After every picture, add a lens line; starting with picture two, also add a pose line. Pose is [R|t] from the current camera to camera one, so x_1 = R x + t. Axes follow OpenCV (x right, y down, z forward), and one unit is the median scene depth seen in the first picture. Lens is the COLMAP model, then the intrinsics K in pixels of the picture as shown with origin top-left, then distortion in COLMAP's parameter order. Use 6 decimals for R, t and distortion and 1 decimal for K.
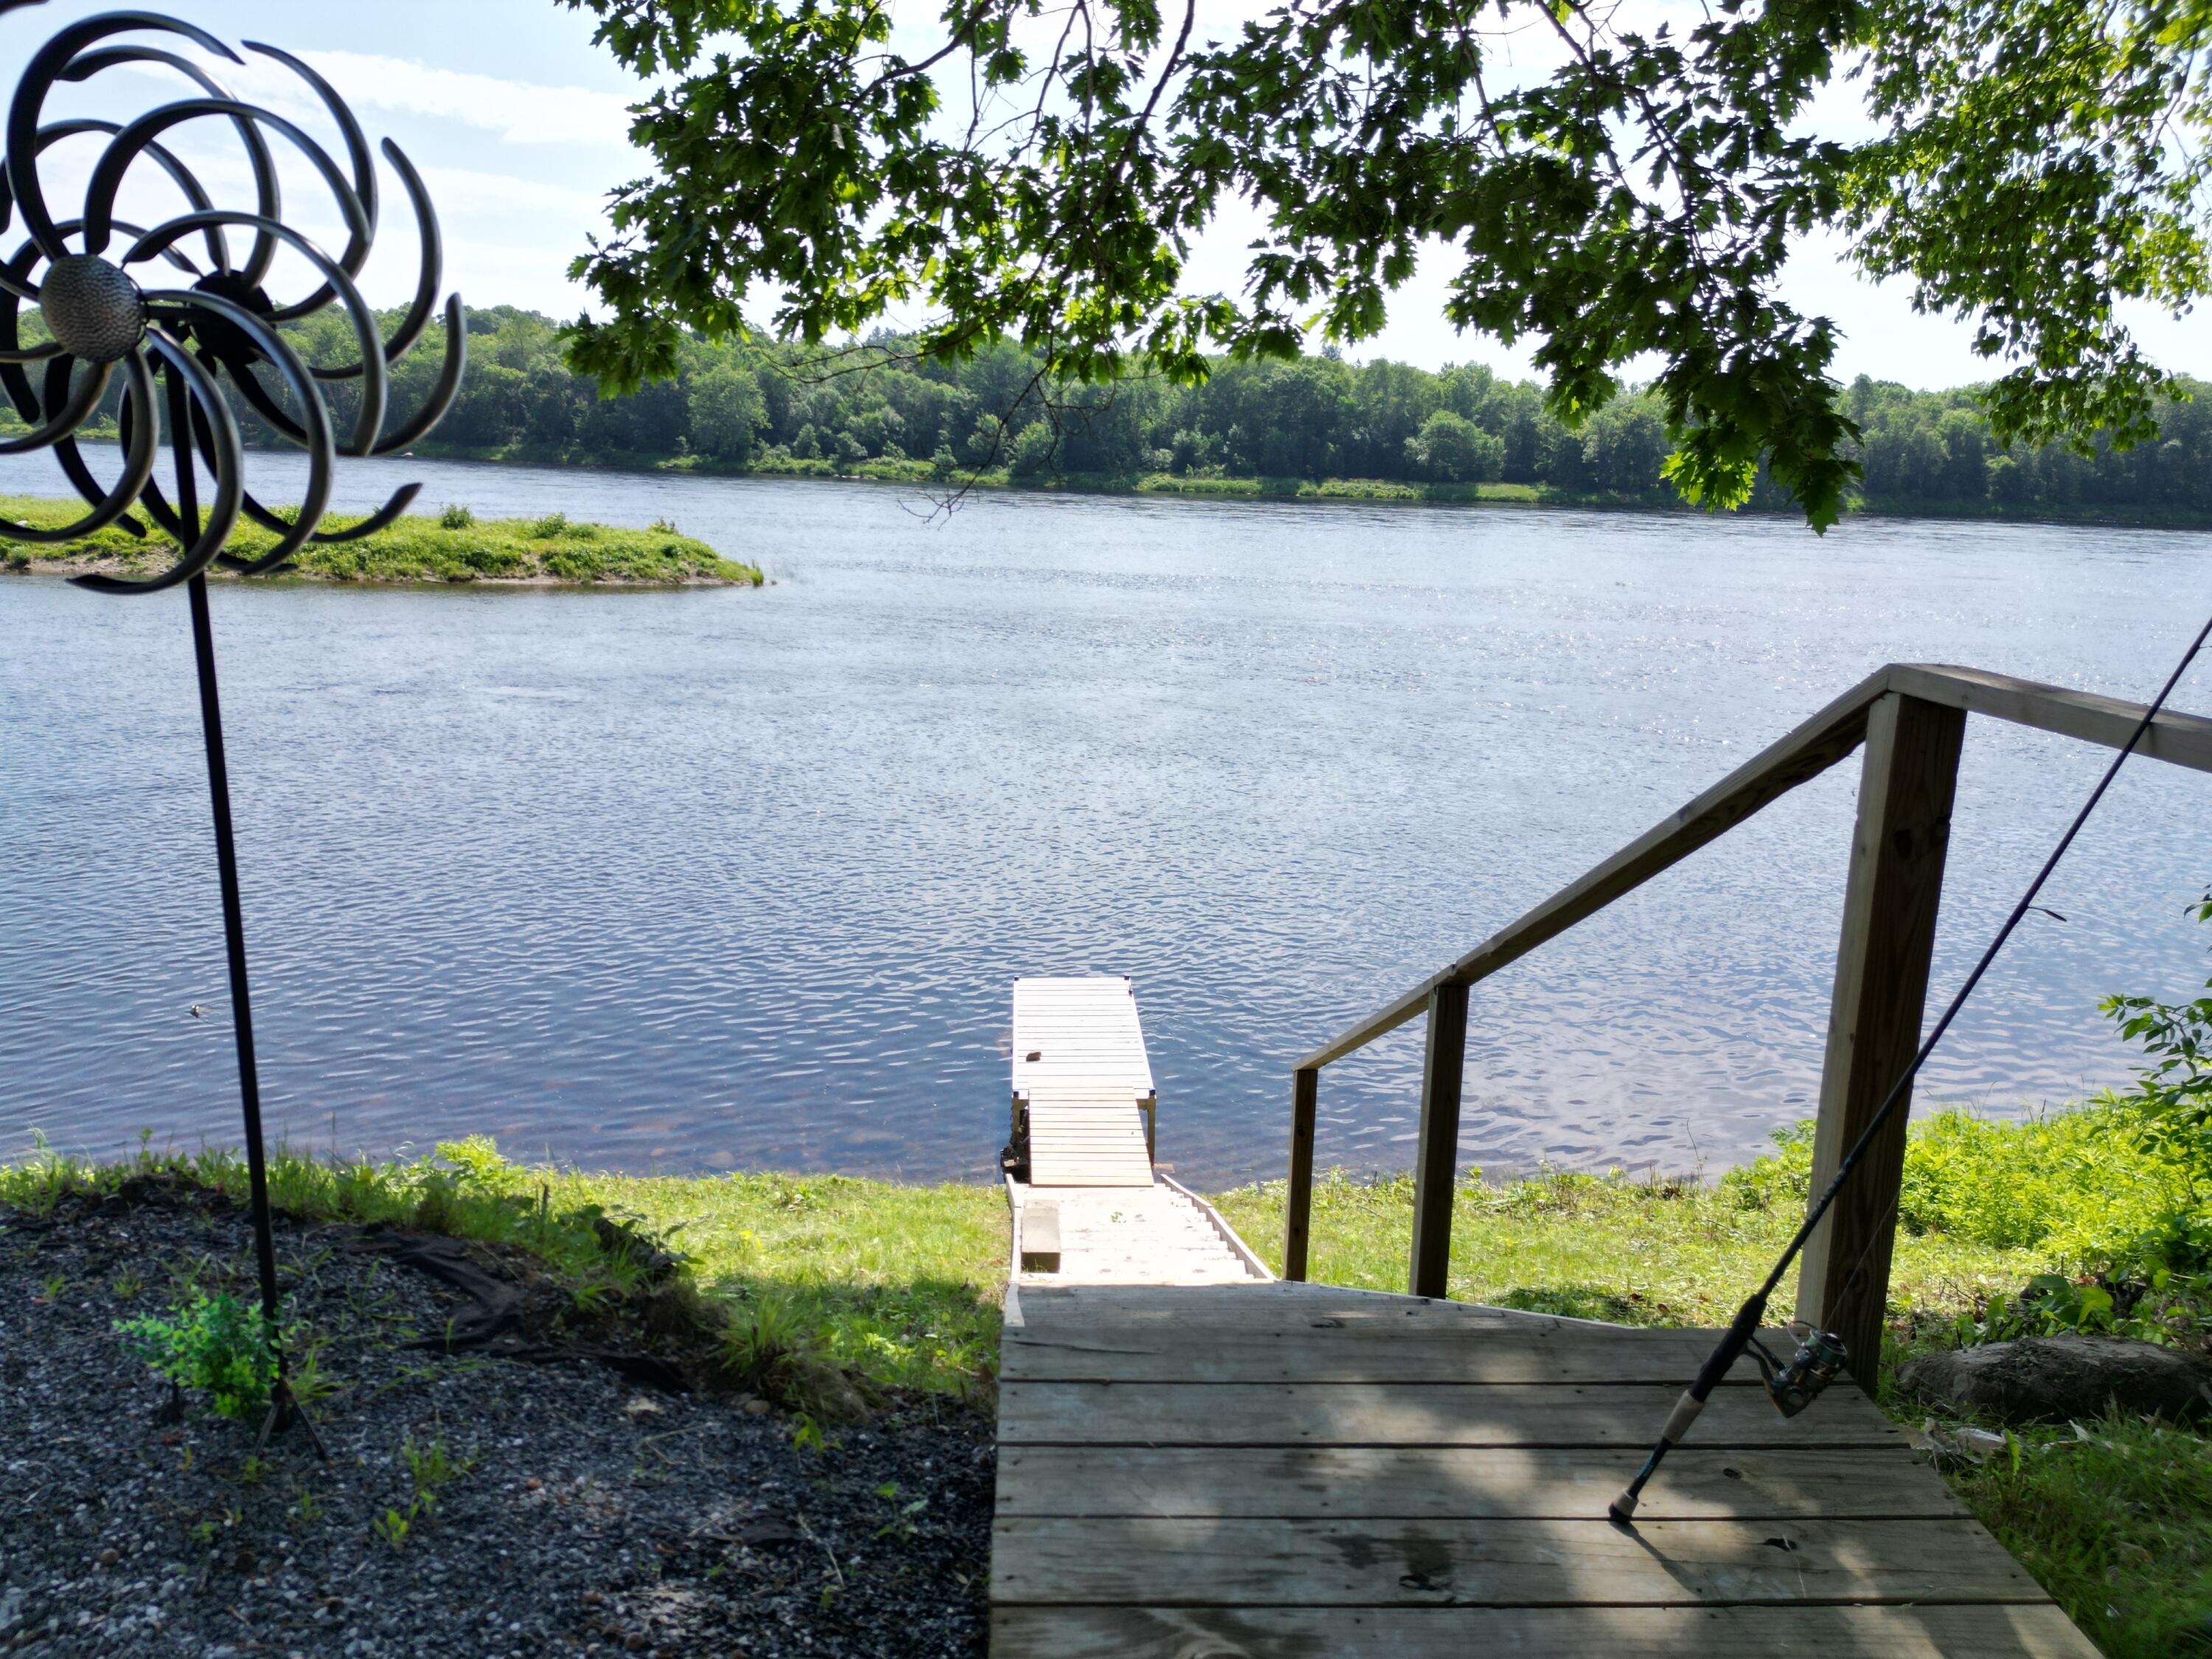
lens RADIAL K [[1571.2, 0, 1096.8], [0, 1571.2, 842.2], [0, 0, 1]] dist [0.078418, -0.069007]
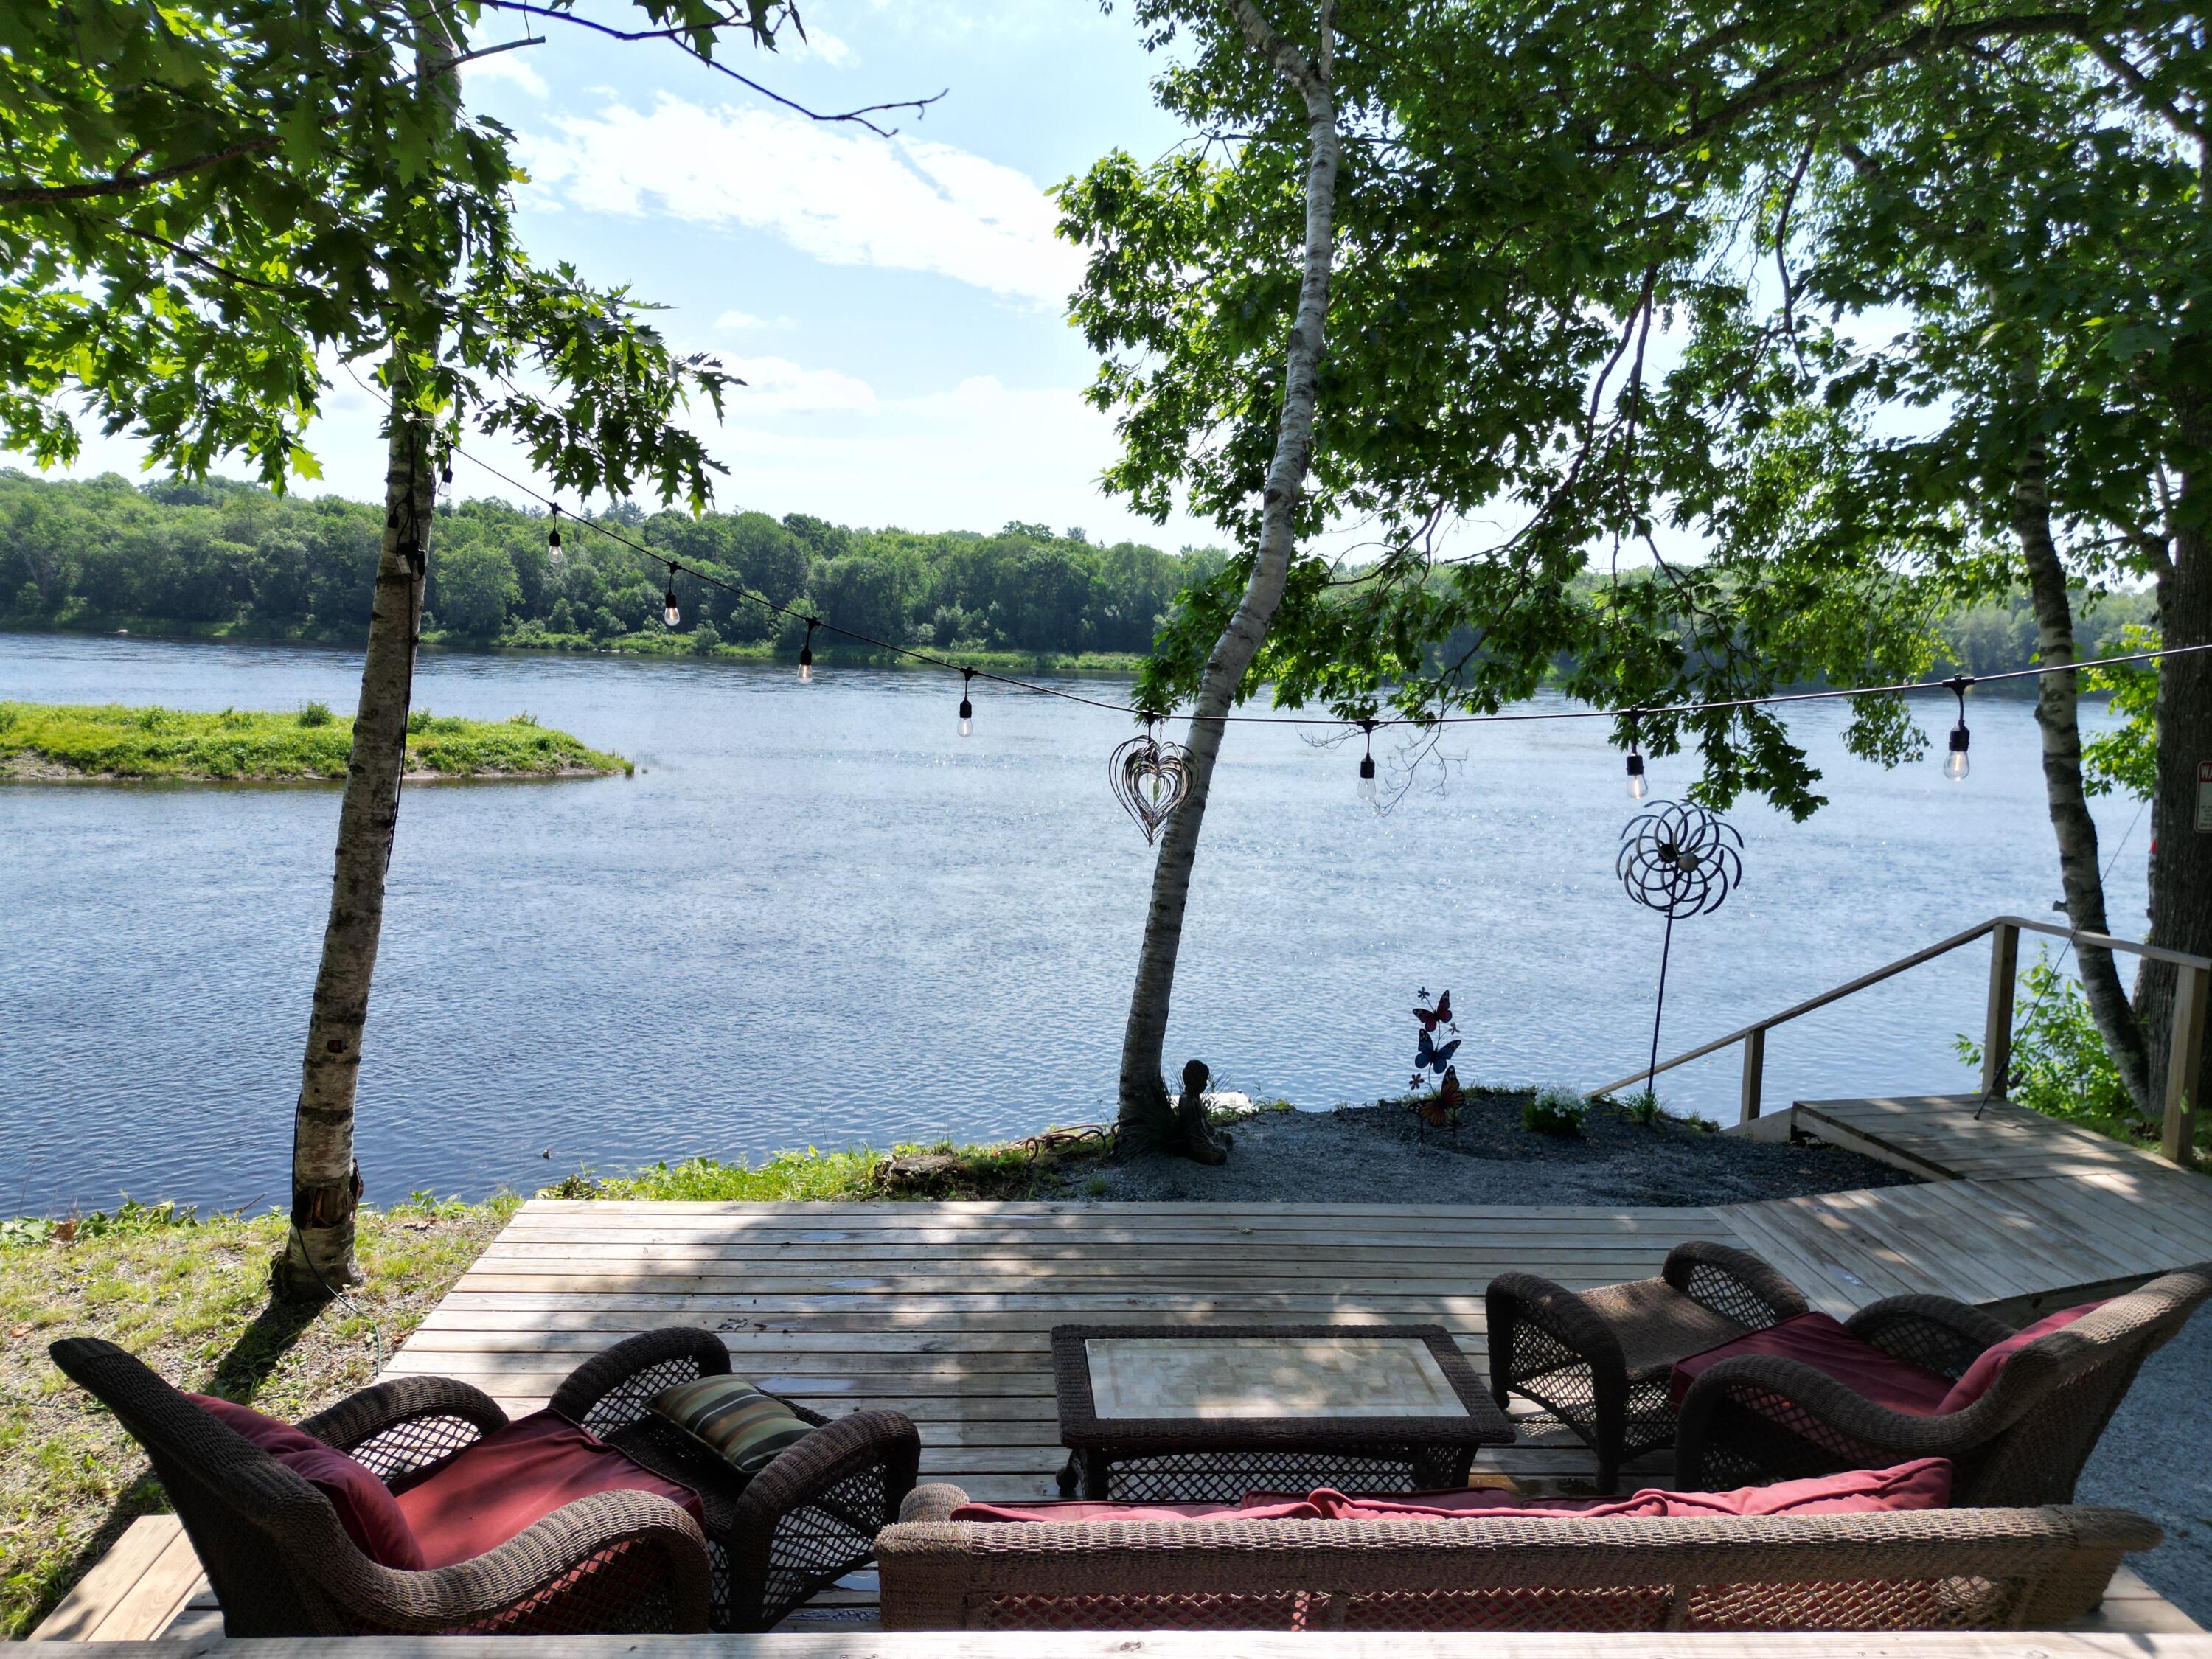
lens RADIAL K [[1571.2, 0, 1109.8], [0, 1571.2, 852.0], [0, 0, 1]] dist [0.078418, -0.069007]
pose [[0.985211, -0.026156, 0.169338, -0.073810], [0.042259, 0.994843, -0.092199, 0.000184], [-0.166053, 0.097991, 0.981236, -0.080181]]
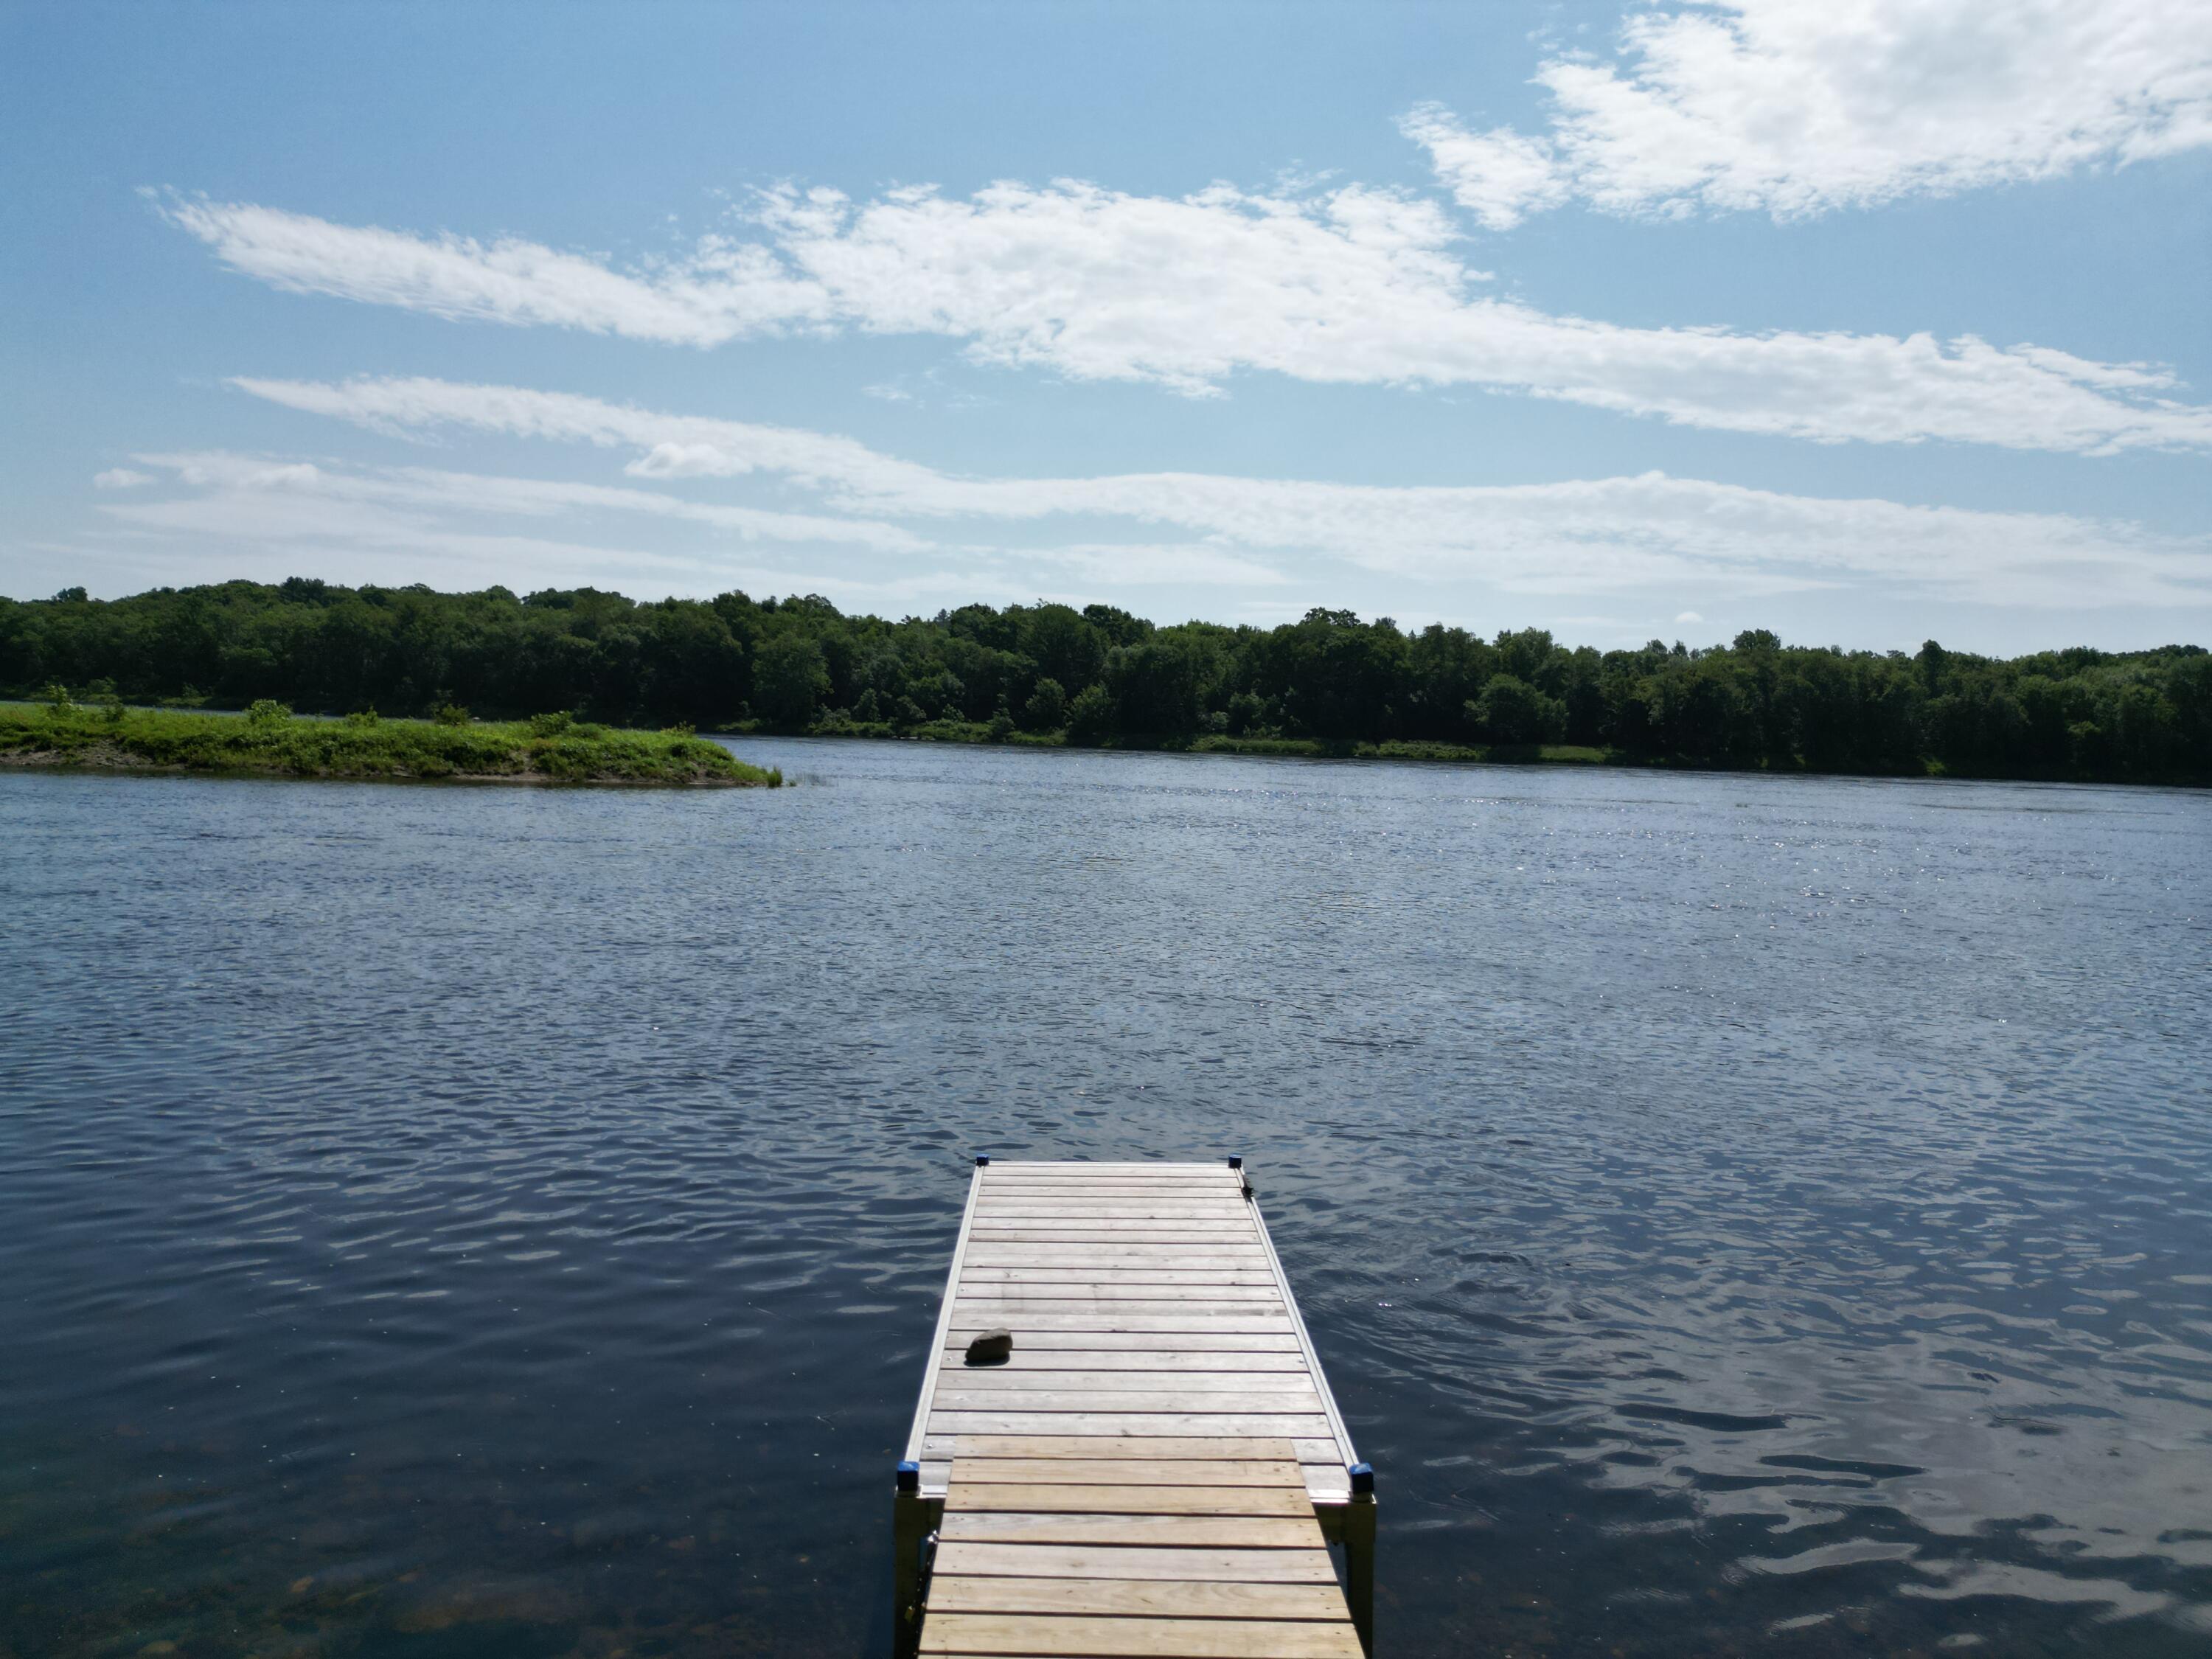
lens RADIAL K [[1571.2, 0, 1095.8], [0, 1571.2, 837.2], [0, 0, 1]] dist [0.078418, -0.069007]
pose [[0.999332, 0.002847, -0.036446, -0.000822], [-0.009177, 0.984575, -0.174720, 0.017289], [0.035386, 0.174938, 0.983943, 0.128405]]
